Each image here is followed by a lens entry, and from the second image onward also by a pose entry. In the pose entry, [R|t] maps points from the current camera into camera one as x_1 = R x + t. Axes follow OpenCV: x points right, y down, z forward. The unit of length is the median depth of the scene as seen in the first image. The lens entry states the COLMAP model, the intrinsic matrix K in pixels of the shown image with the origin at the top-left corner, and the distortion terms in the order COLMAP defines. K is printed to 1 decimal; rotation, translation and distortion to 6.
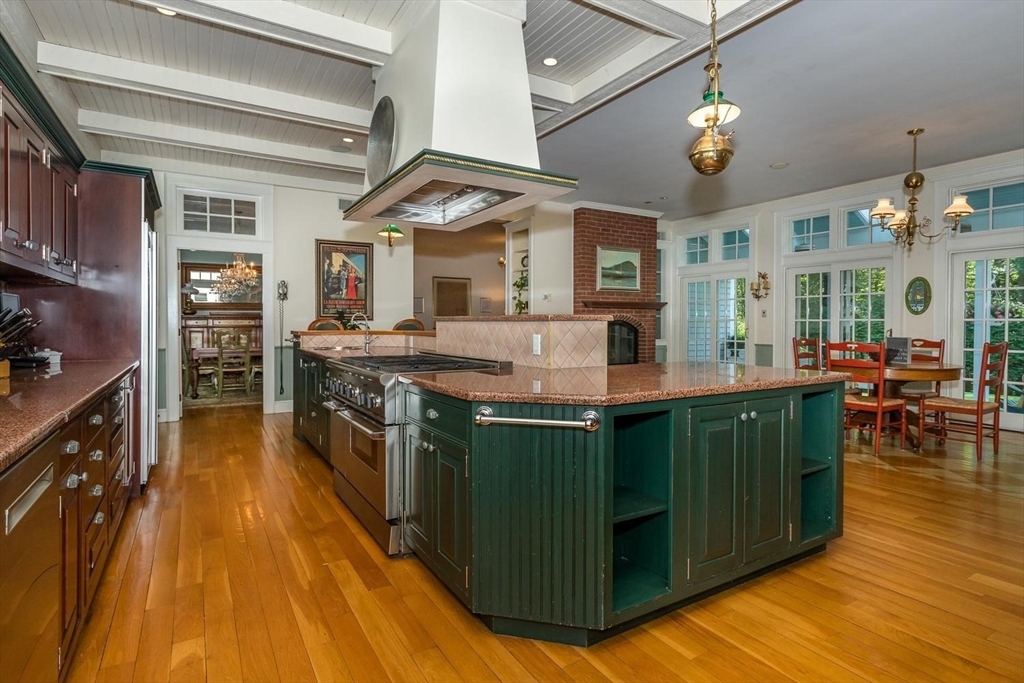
lens RADIAL K [[516.0, 0, 520.9], [0, 516.0, 328.8], [0, 0, 1]] dist [0.003338, 0.002156]
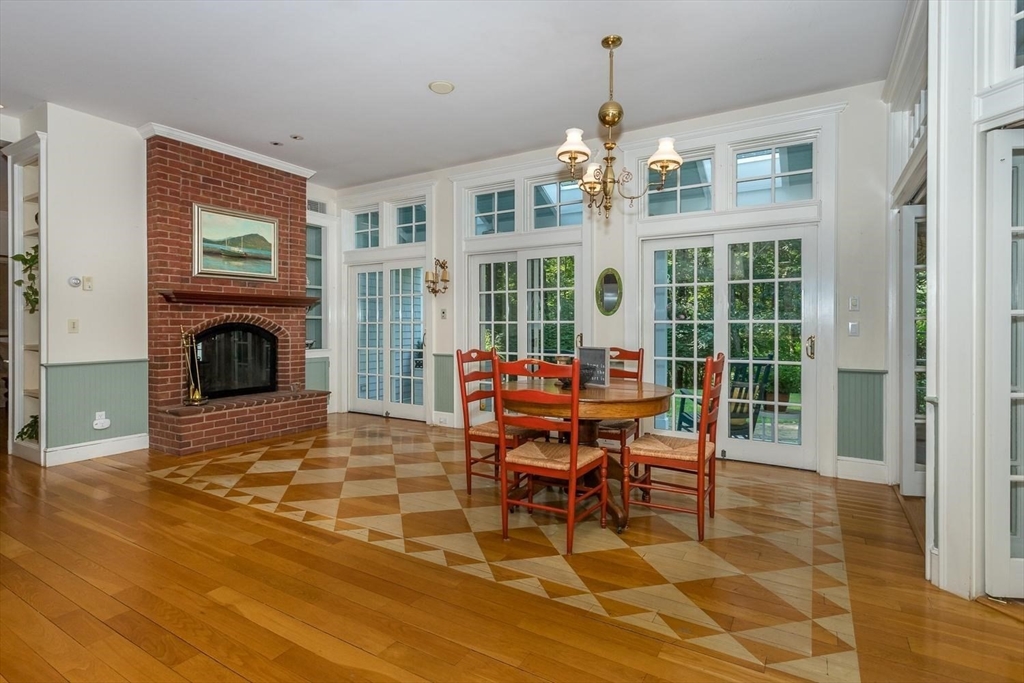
lens RADIAL K [[516.0, 0, 492.2], [0, 516.0, 325.8], [0, 0, 1]] dist [0.003338, 0.002156]
pose [[0.895382, -0.003501, 0.445285, 0.196159], [0.008752, 0.999914, -0.009736, -0.004004], [-0.445213, 0.012615, 0.895336, 0.287028]]
